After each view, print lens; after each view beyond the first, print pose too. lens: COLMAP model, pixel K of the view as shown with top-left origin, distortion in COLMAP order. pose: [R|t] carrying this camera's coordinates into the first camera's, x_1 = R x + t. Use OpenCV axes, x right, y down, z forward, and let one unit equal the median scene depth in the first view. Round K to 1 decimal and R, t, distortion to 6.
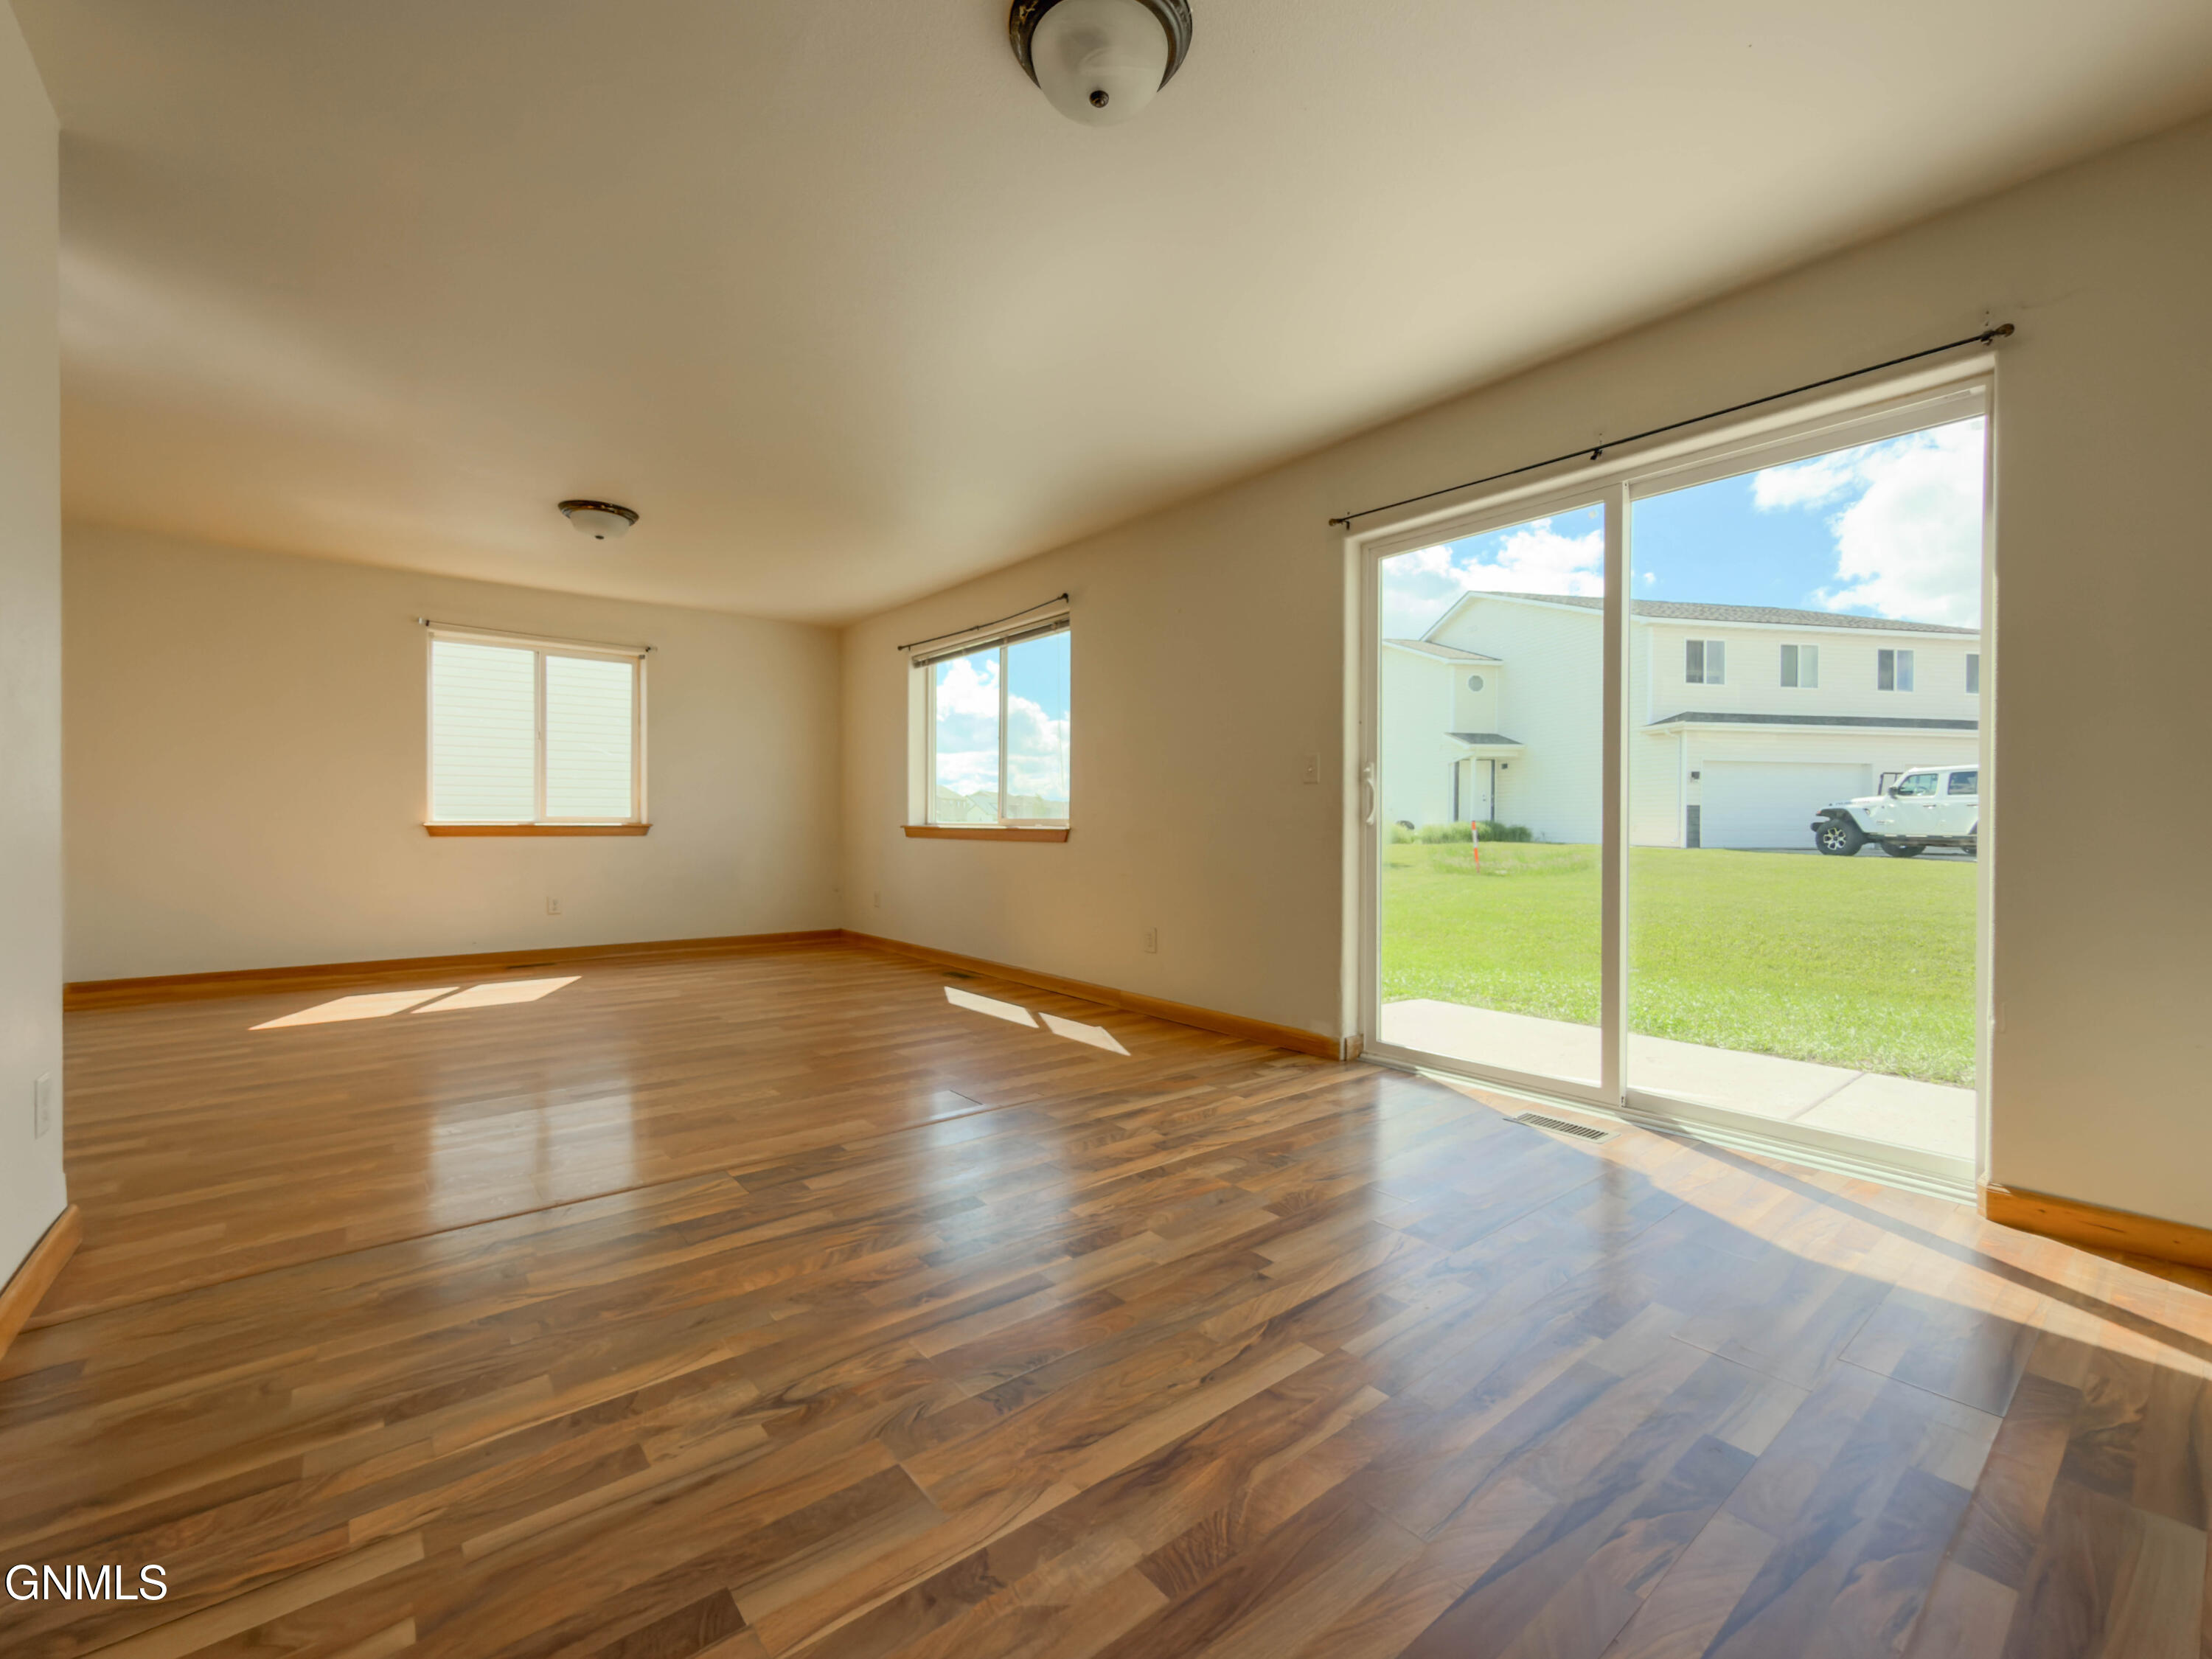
lens RADIAL K [[900.3, 0, 1080.4], [0, 900.3, 829.2], [0, 0, 1]] dist [-0.002329, -0.000062]
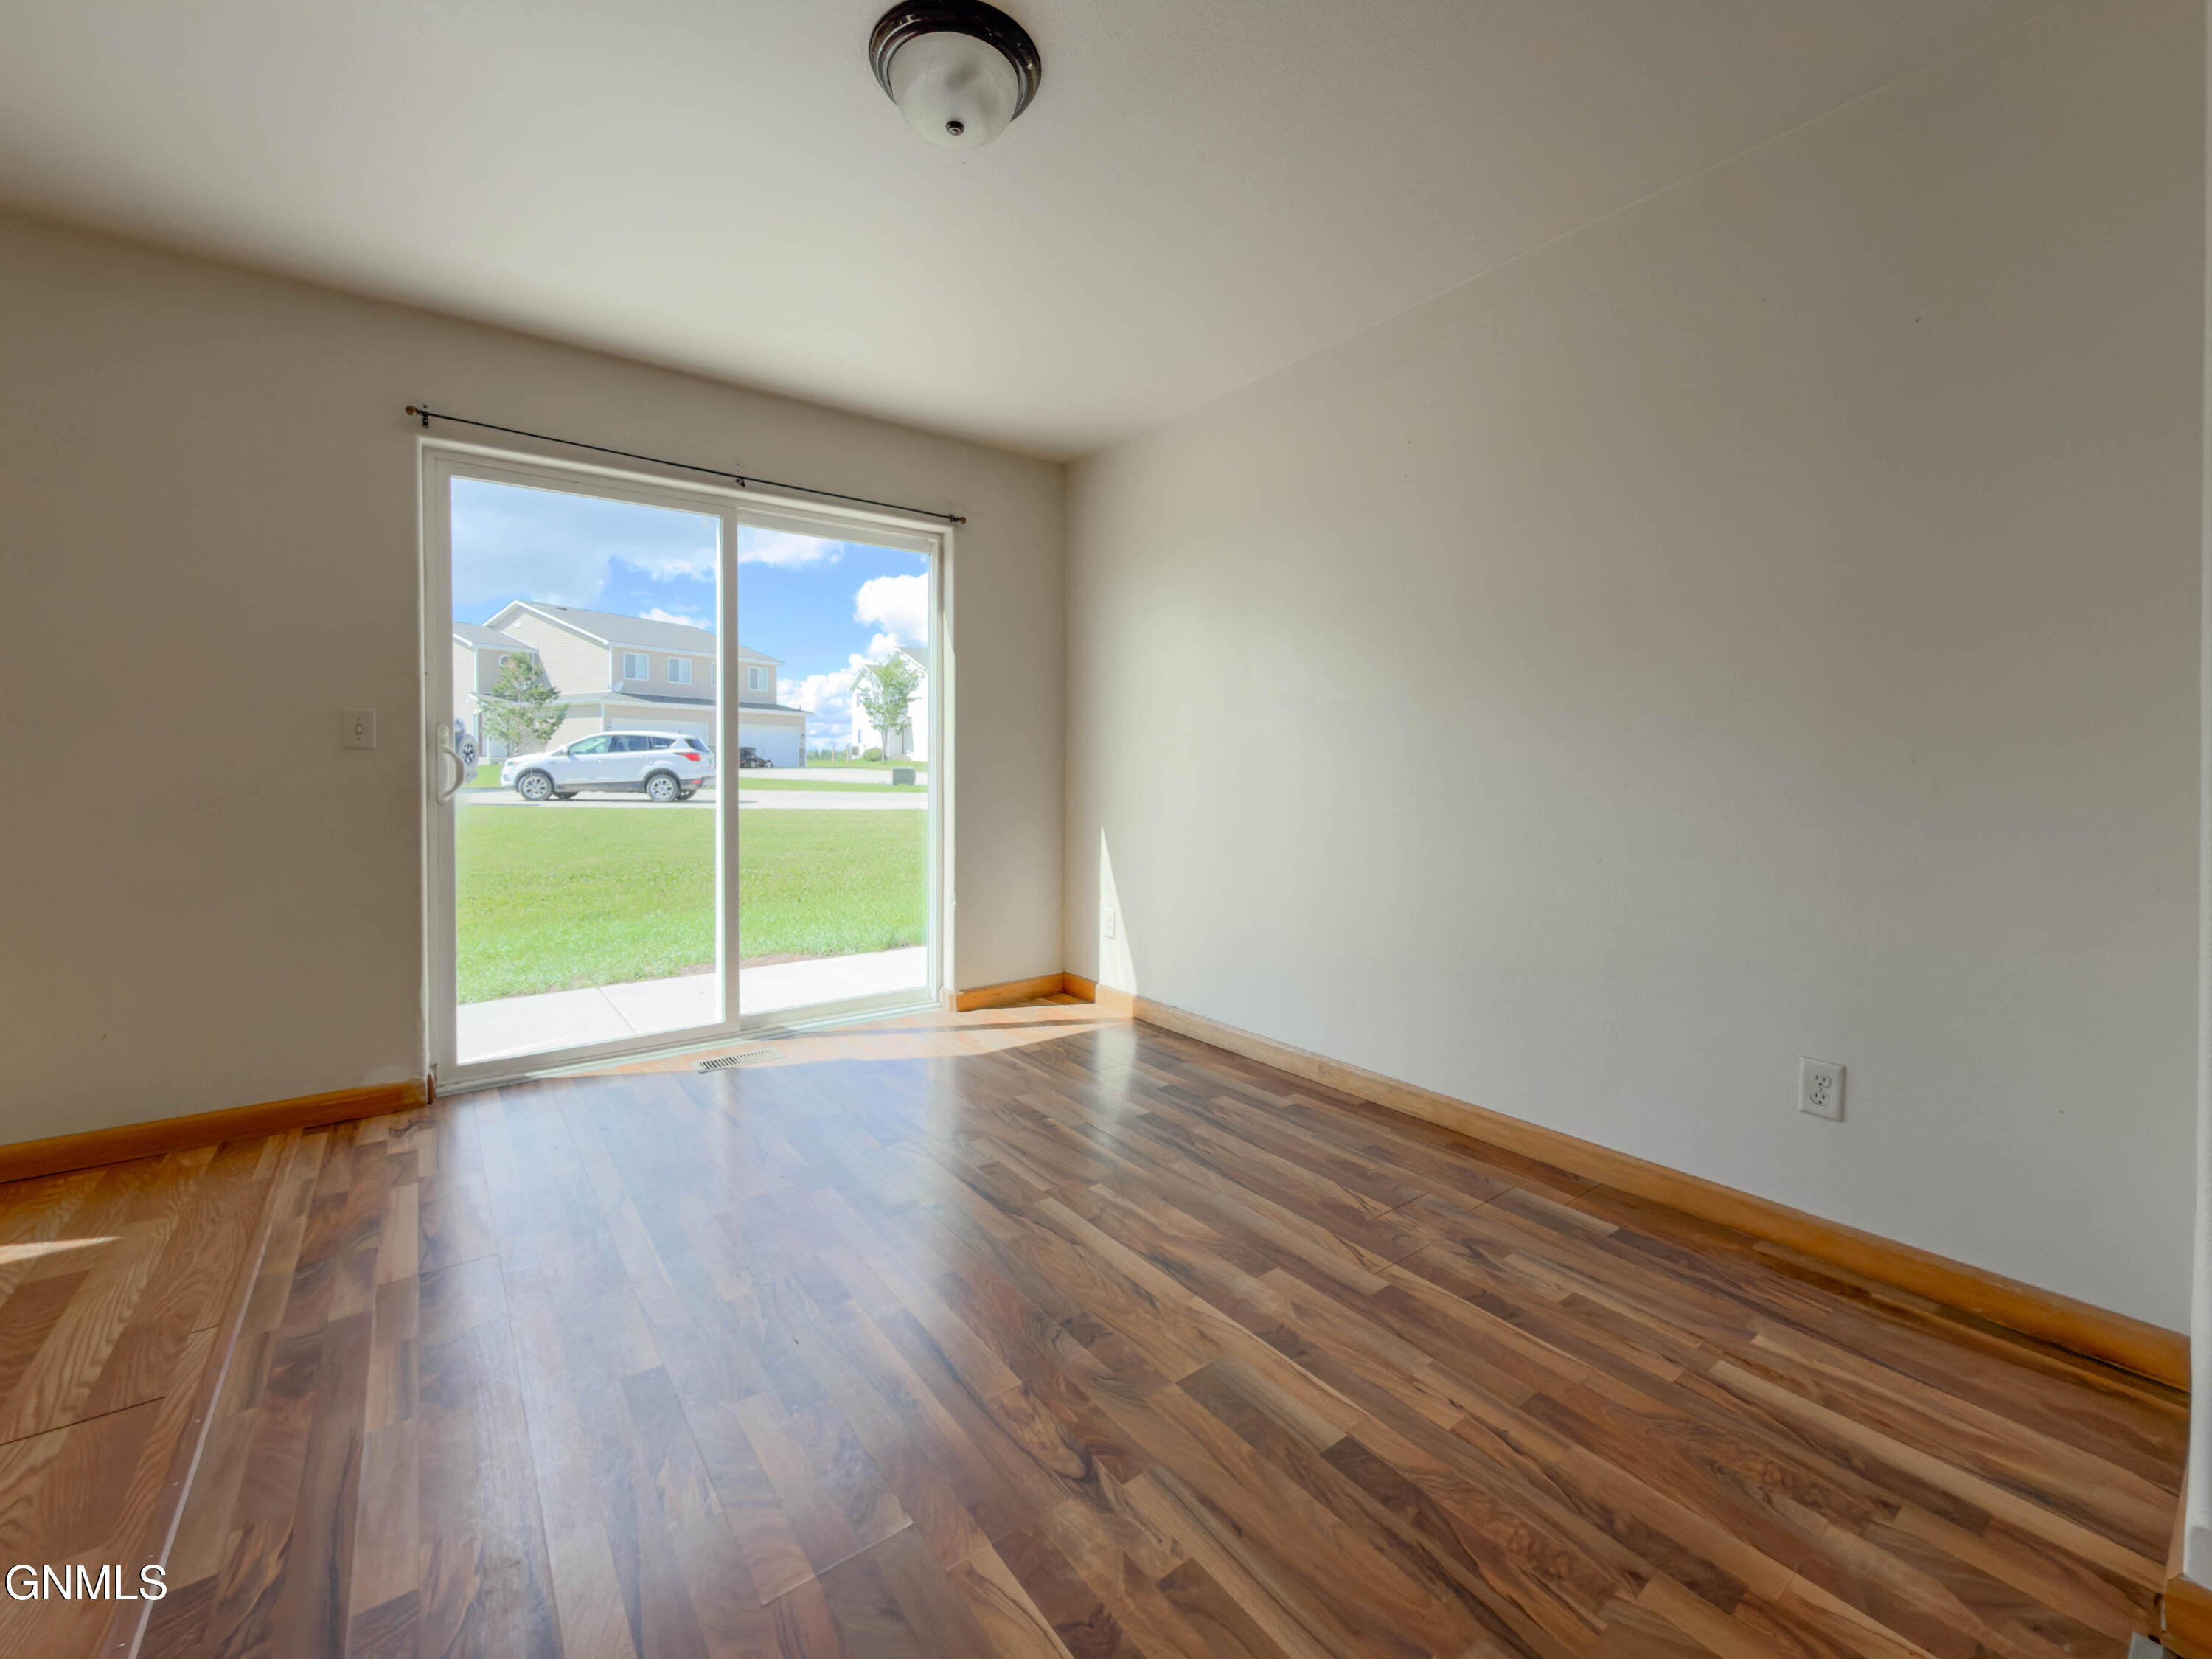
lens RADIAL K [[923.2, 0, 1118.4], [0, 923.2, 819.0], [0, 0, 1]] dist [-0.001128, -0.000068]
pose [[0.030778, -0.060824, 0.997674, -1.025012], [0.006237, 0.998139, 0.060660, -0.082393], [-0.999507, 0.004355, 0.031100, 0.770970]]
